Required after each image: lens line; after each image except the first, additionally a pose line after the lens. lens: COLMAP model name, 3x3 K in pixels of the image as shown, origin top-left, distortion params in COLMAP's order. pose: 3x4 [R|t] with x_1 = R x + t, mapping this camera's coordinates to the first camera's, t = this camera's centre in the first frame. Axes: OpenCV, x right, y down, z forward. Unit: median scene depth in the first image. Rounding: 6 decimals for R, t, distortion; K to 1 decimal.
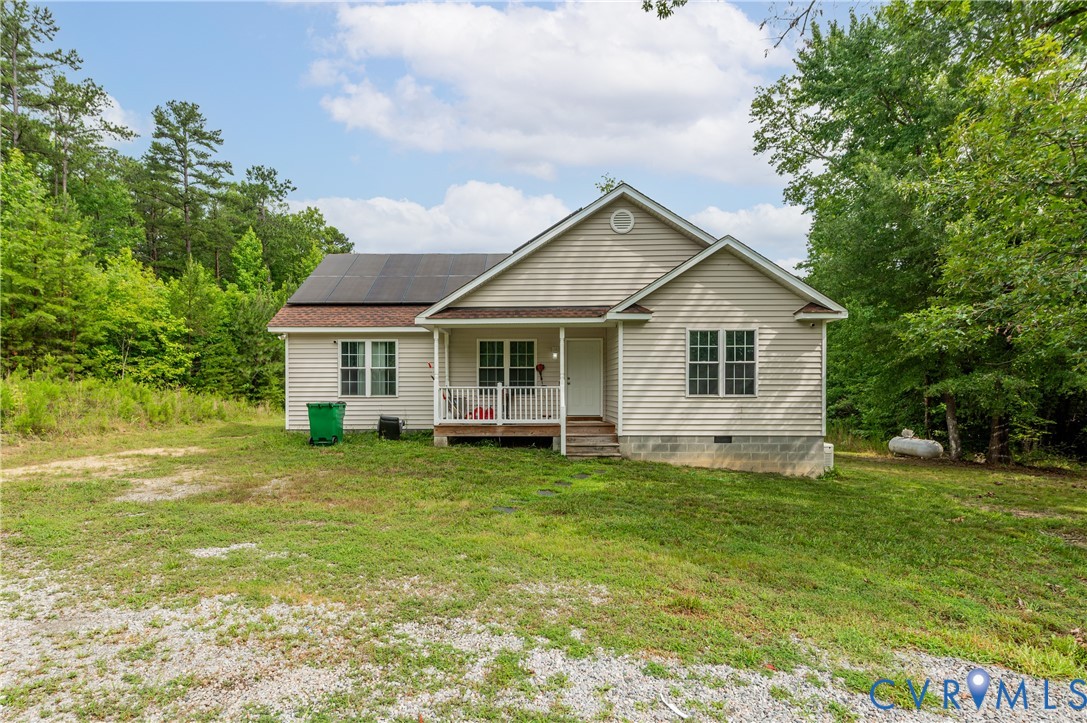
lens RADIAL K [[509.8, 0, 584.0], [0, 509.8, 390.7], [0, 0, 1]] dist [0.003754, -0.001610]
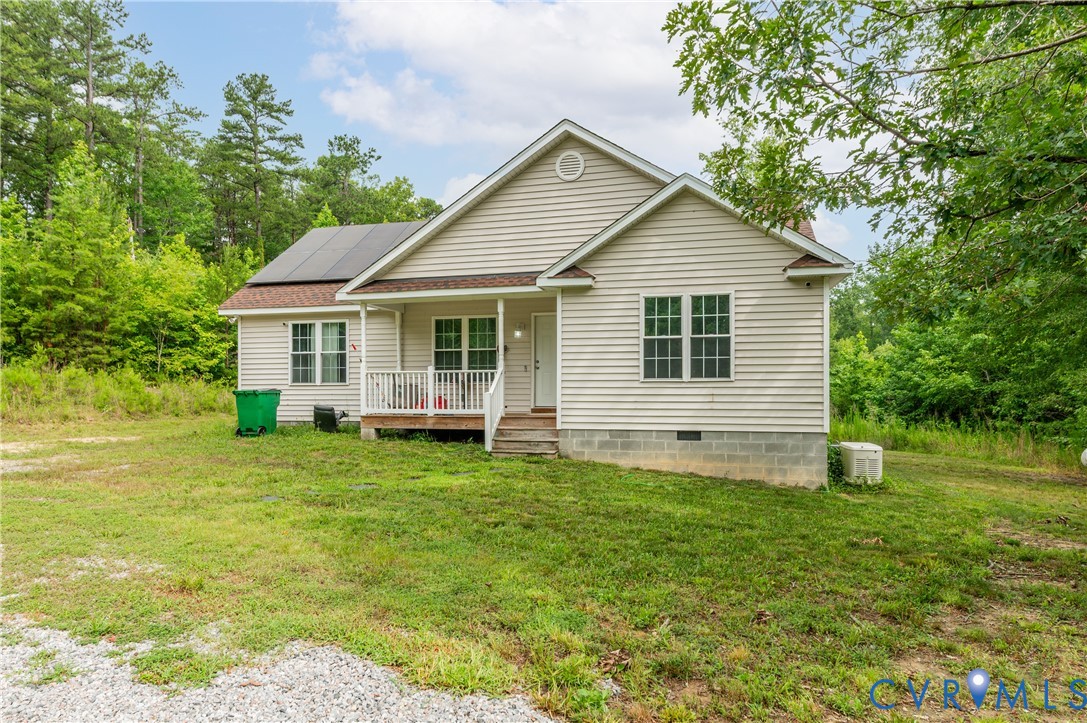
lens RADIAL K [[645.7, 0, 613.9], [0, 645.7, 385.3], [0, 0, 1]] dist [0.008485, -0.005487]
pose [[0.974504, -0.004346, -0.224329, 0.334982], [0.003355, 0.999983, -0.004798, 0.020135], [0.224346, 0.003923, 0.974502, 0.012816]]
